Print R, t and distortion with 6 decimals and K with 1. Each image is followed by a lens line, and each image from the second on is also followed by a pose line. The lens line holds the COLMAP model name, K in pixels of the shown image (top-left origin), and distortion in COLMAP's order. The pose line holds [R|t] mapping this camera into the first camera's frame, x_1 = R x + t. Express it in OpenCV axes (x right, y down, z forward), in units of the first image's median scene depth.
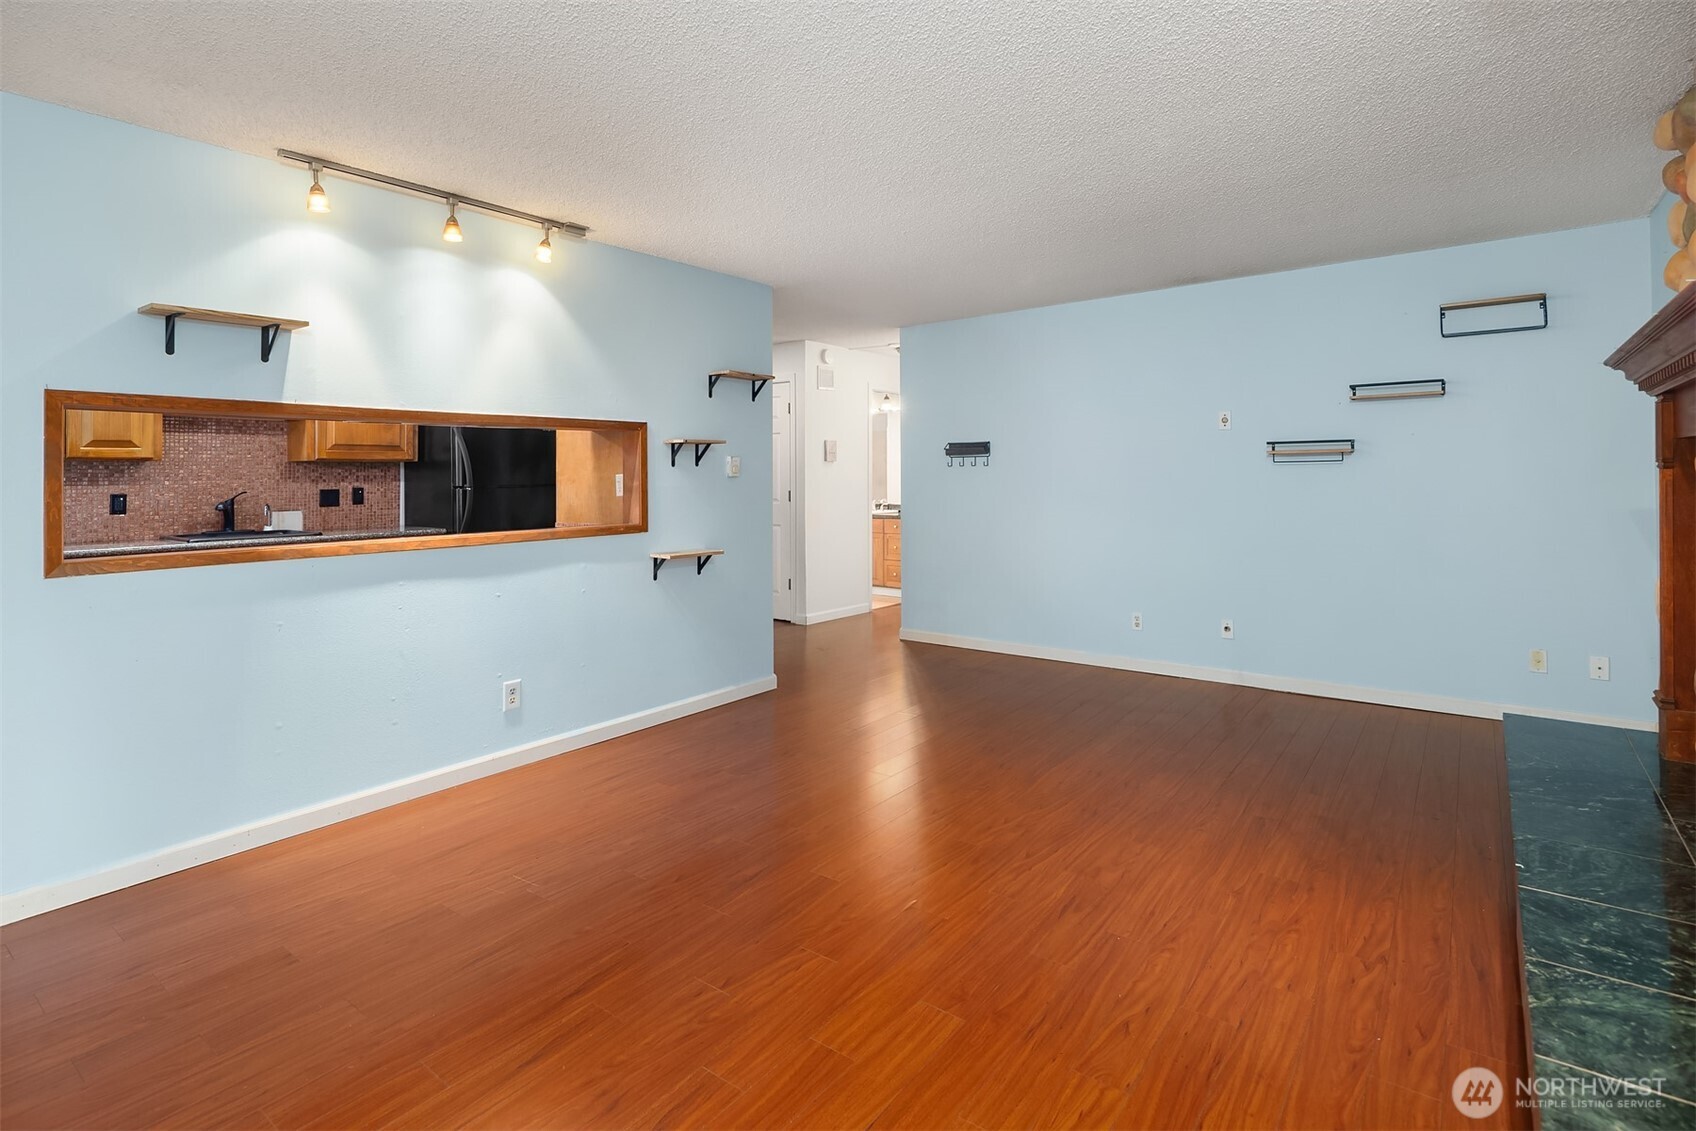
lens RADIAL K [[833.5, 0, 847.2], [0, 833.5, 487.8], [0, 0, 1]] dist [0.001164, 0.000193]
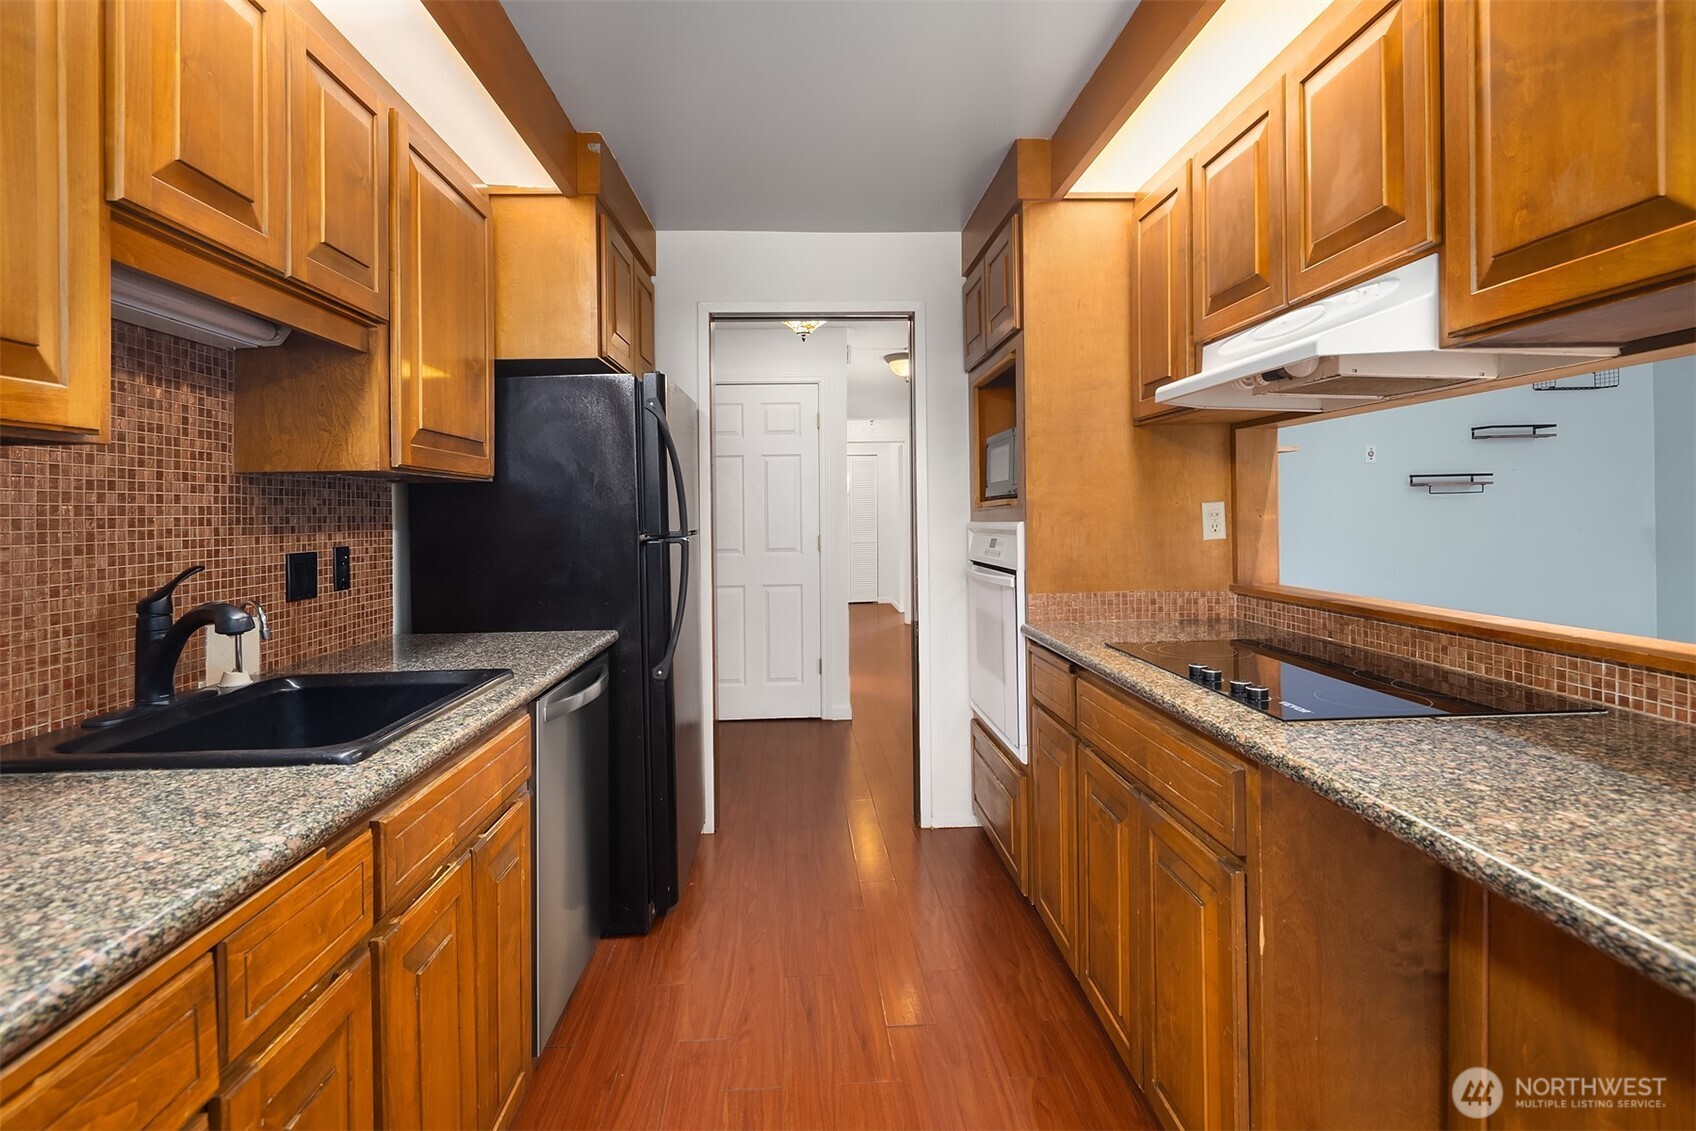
lens RADIAL K [[833.5, 0, 847.2], [0, 833.5, 487.8], [0, 0, 1]] dist [0.001164, 0.000193]
pose [[0.771388, 0.012136, 0.636249, -0.676347], [0.023749, 0.998573, -0.047840, -0.003614], [-0.635921, 0.052014, 0.769999, 0.574167]]
